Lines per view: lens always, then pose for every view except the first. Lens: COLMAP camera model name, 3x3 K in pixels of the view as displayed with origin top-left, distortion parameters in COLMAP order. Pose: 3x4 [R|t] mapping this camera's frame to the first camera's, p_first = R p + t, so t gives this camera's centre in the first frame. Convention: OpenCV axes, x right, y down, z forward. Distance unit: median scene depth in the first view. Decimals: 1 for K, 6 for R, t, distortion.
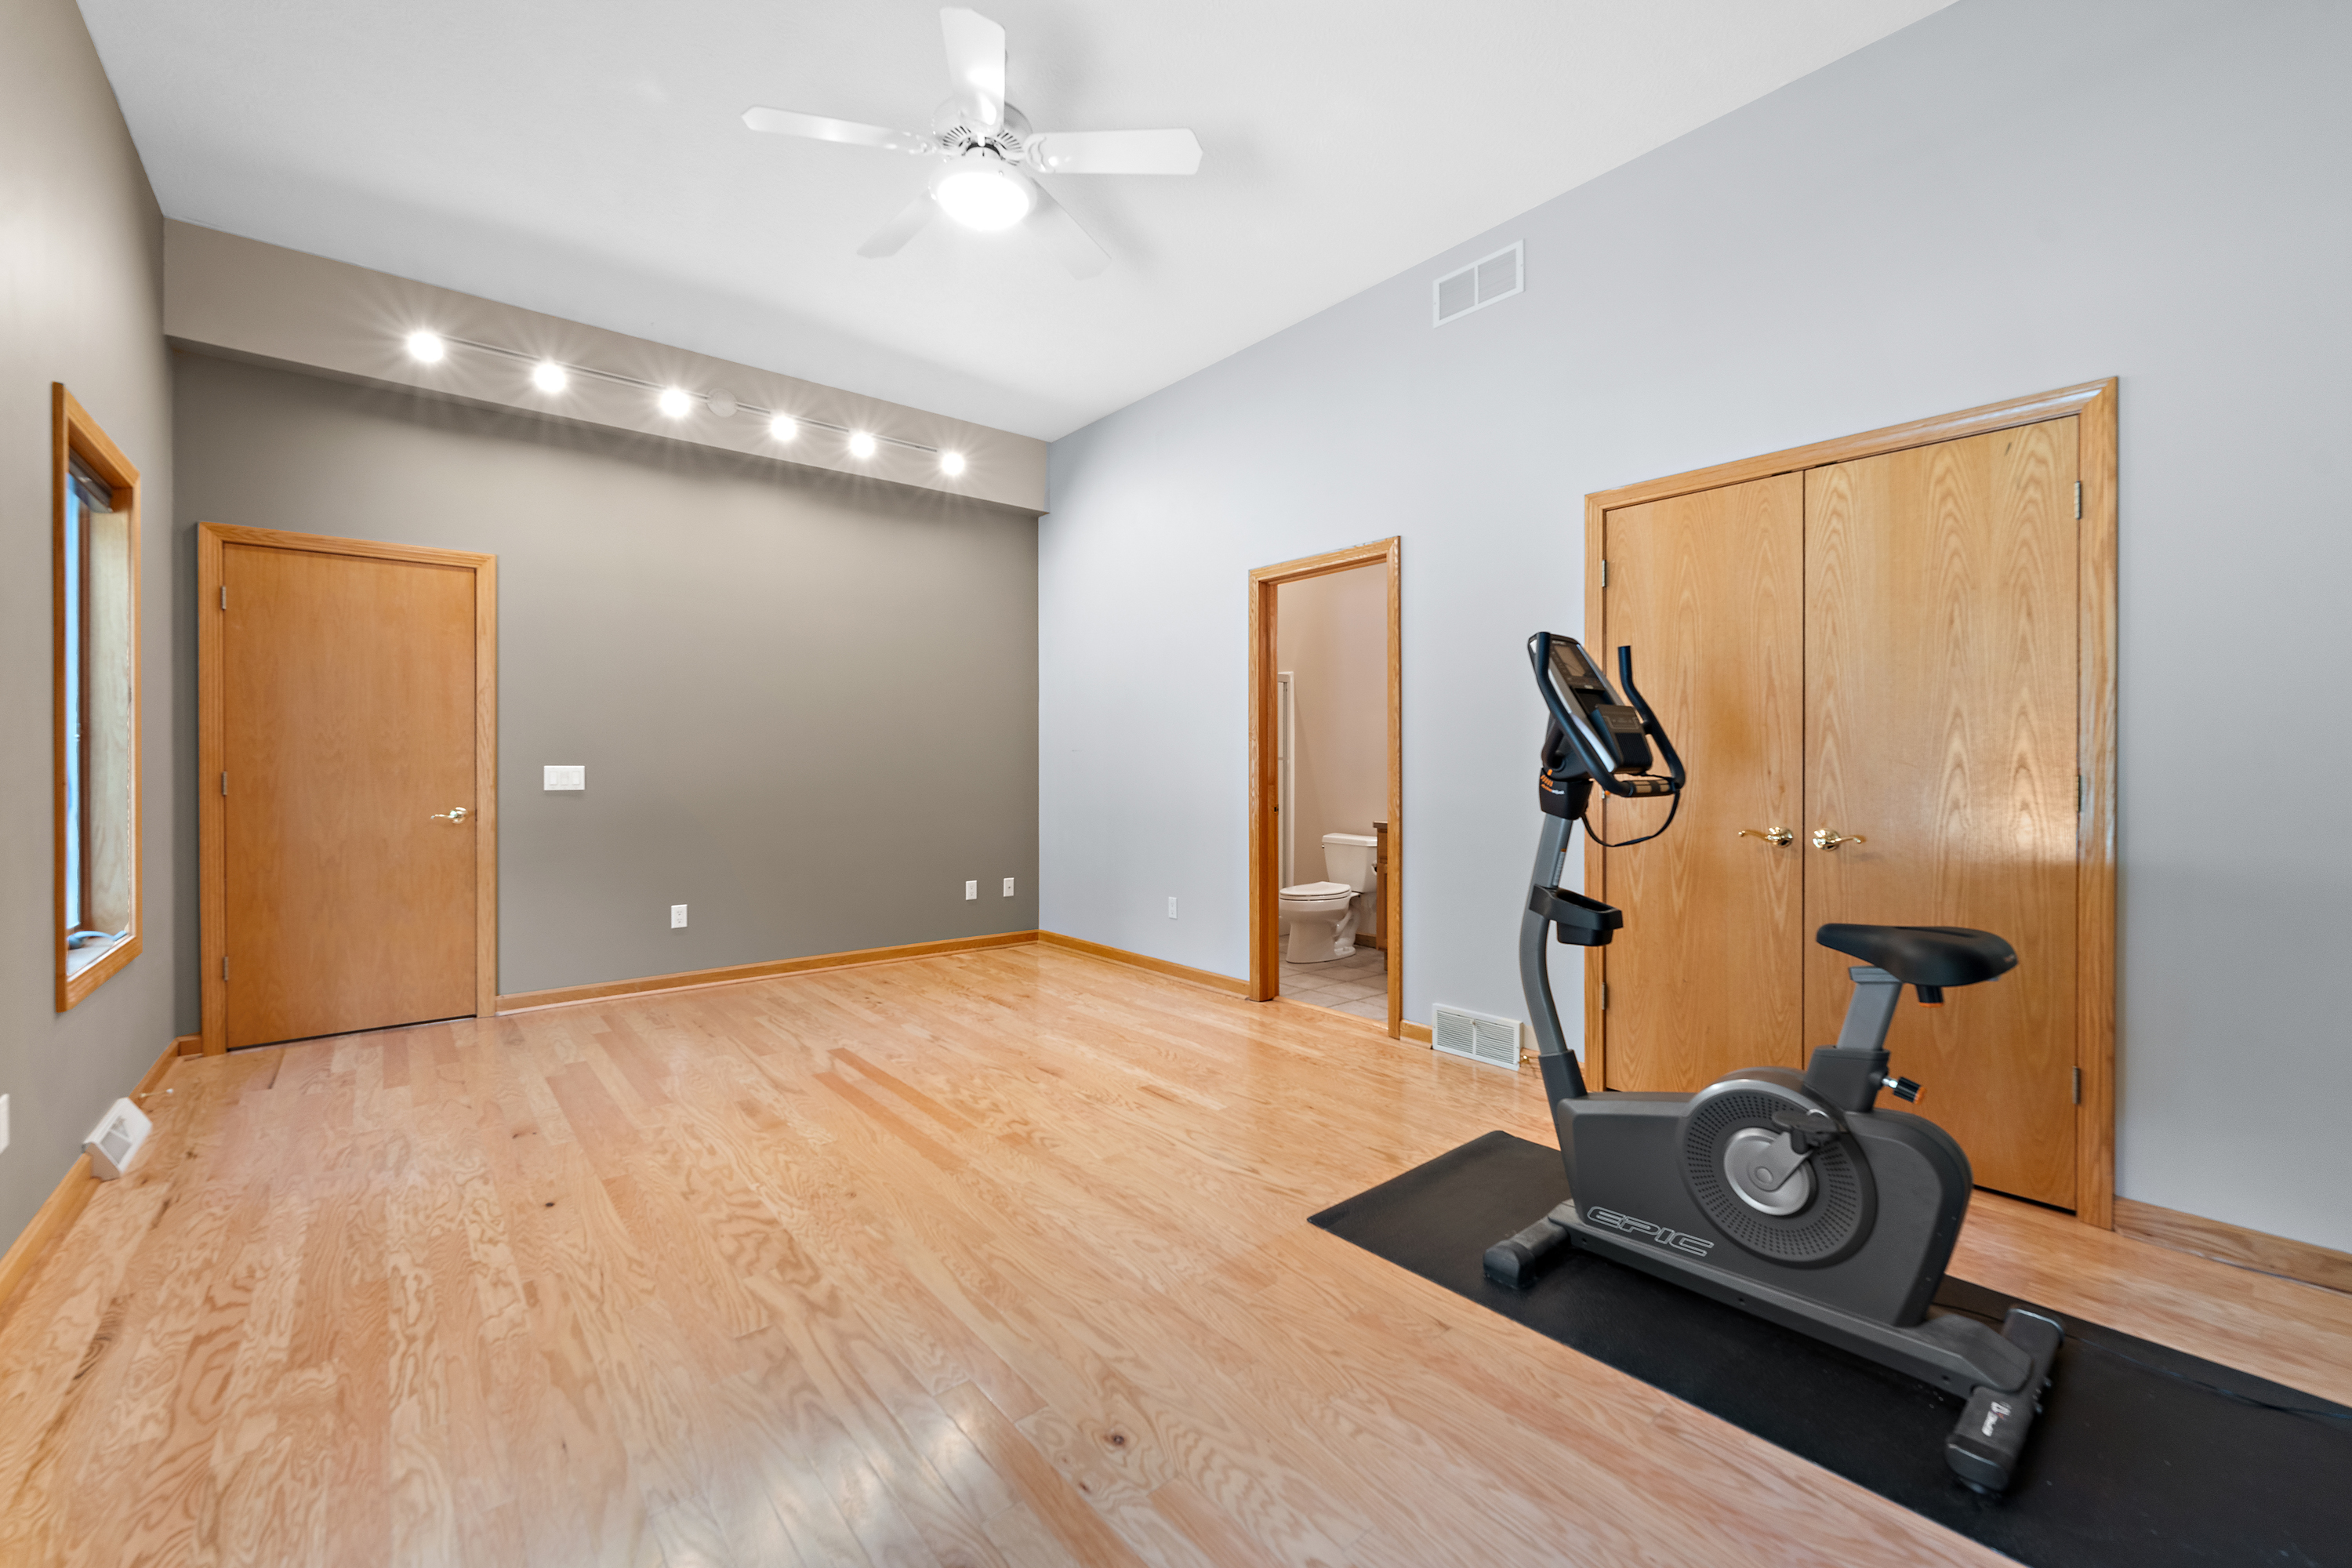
lens RADIAL K [[963.0, 0, 1176.4], [0, 963.0, 773.0], [0, 0, 1]] dist [0.003167, 0.000590]
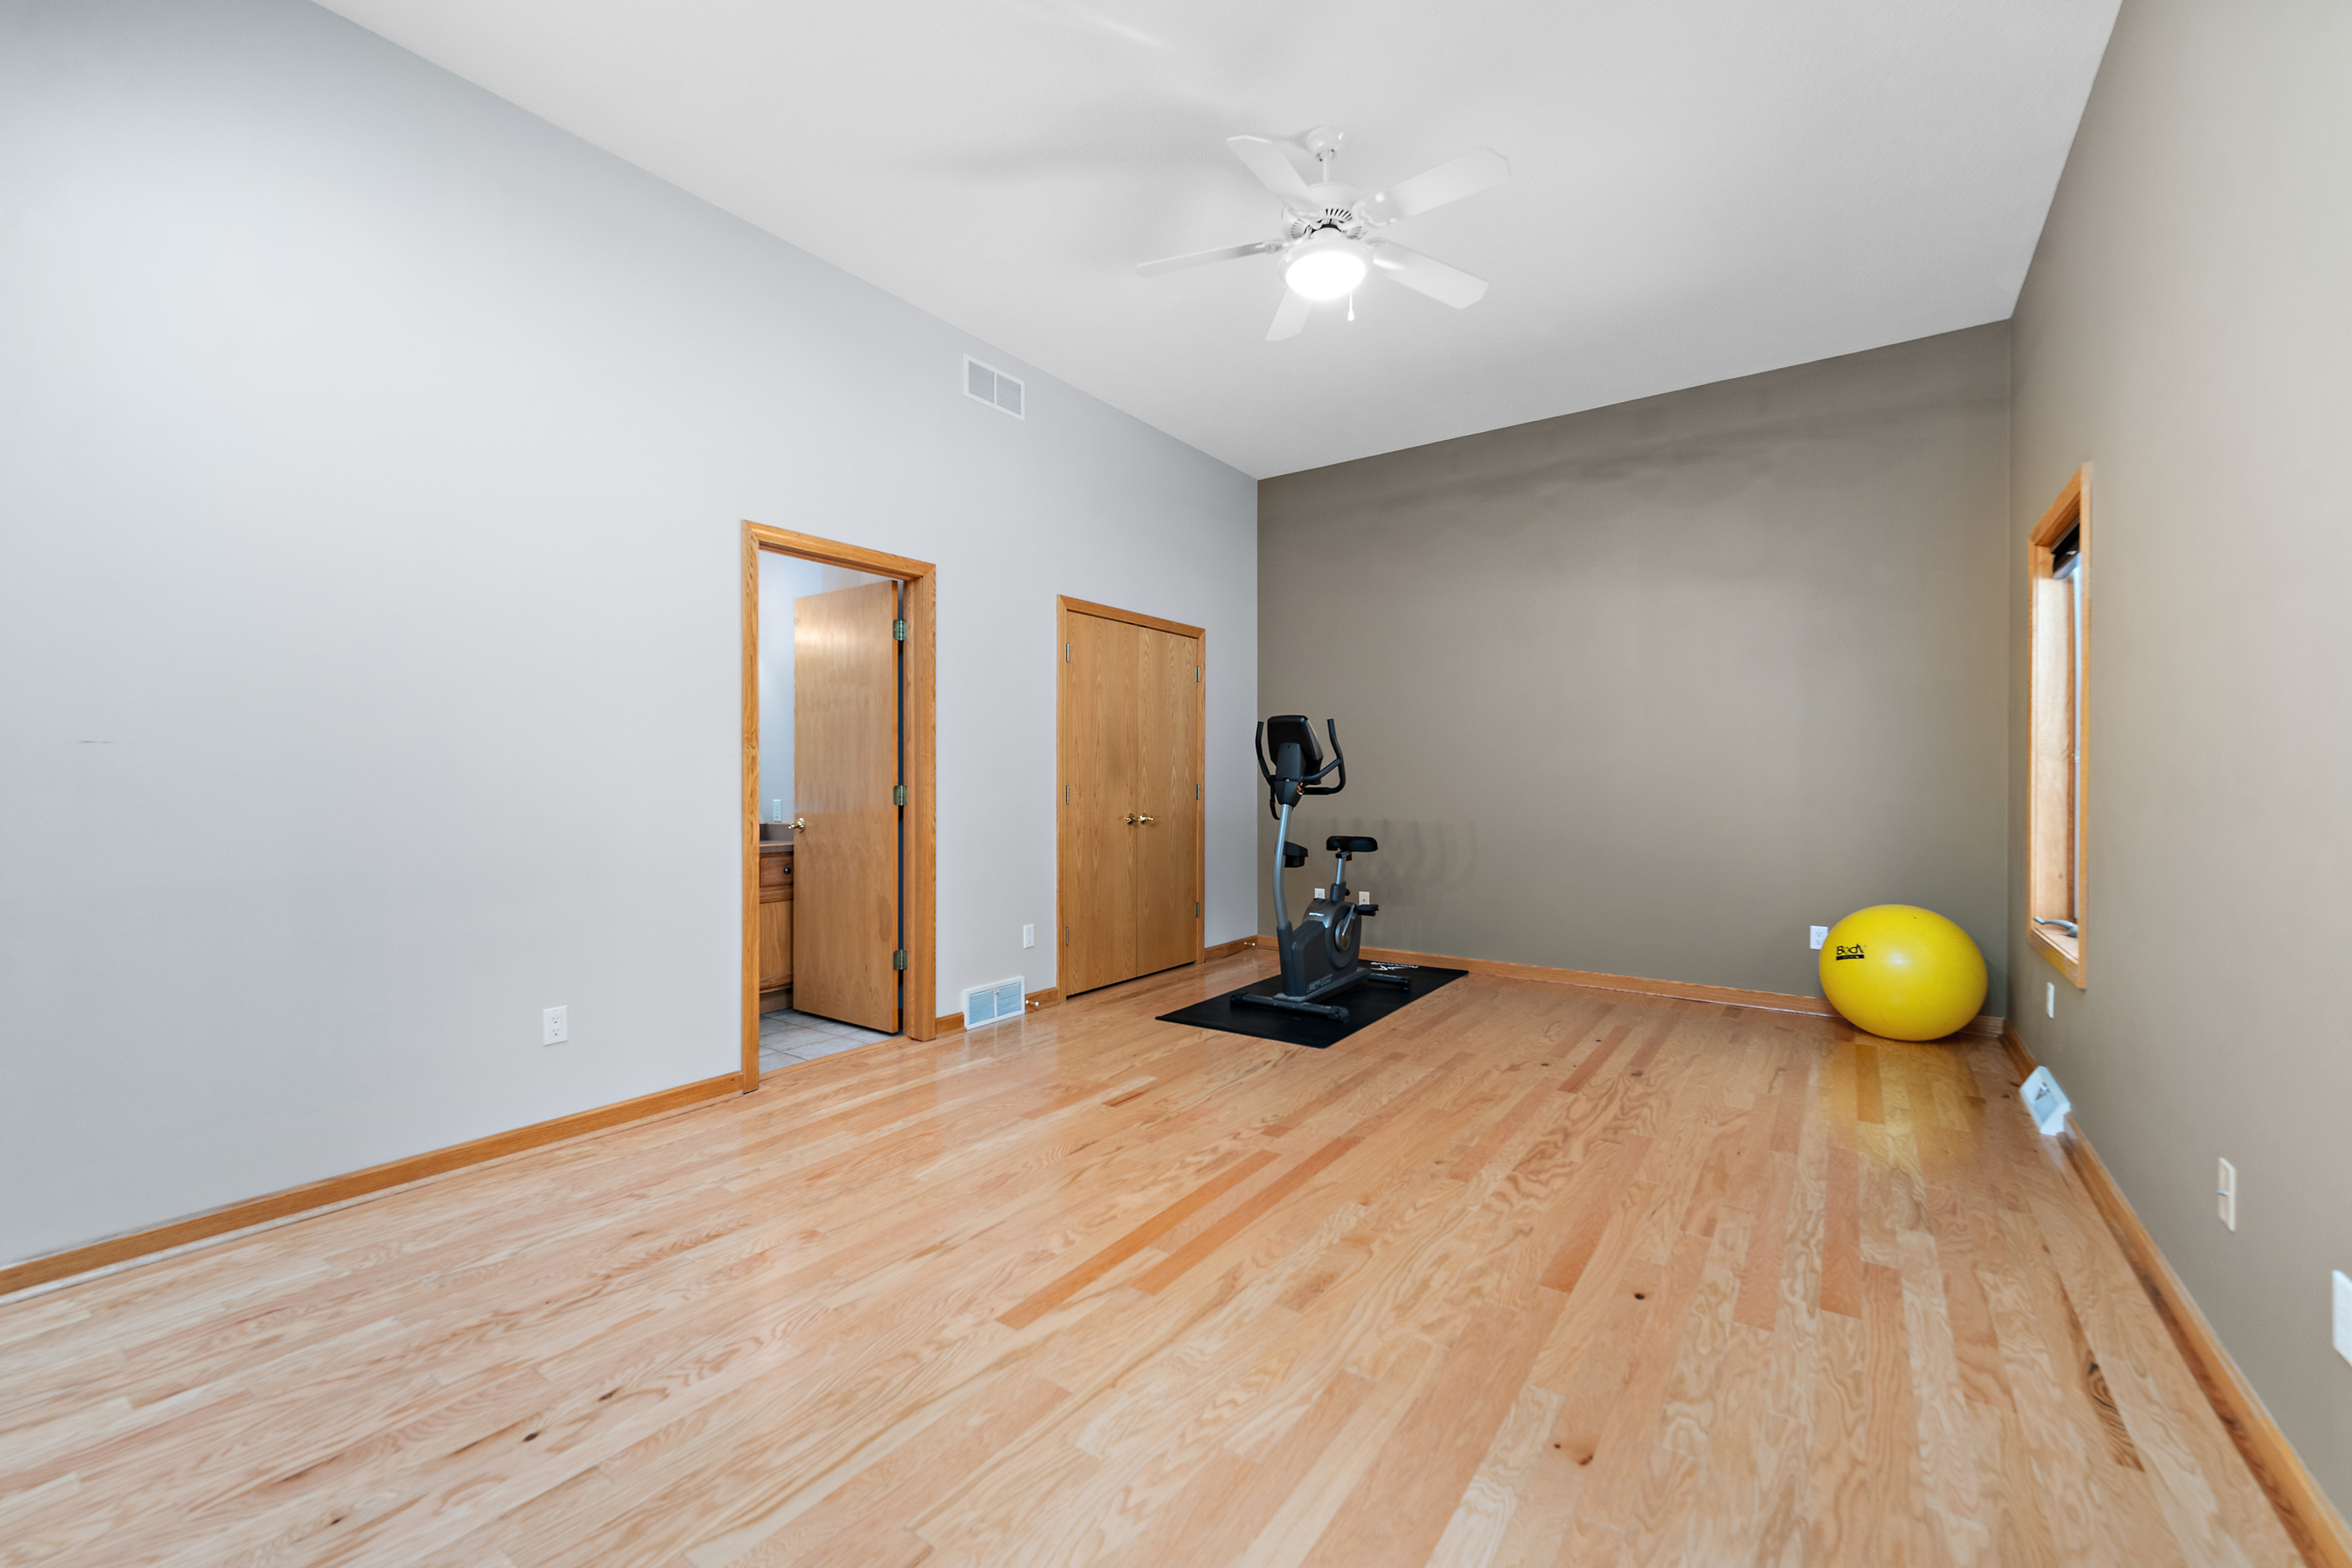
lens RADIAL K [[963.0, 0, 1177.0], [0, 963.0, 780.3], [0, 0, 1]] dist [0.003167, 0.000590]
pose [[-0.267427, -0.001358, 0.963577, -1.404405], [0.006806, 0.999971, 0.003298, -0.014589], [-0.963554, 0.007440, -0.267410, 1.670955]]
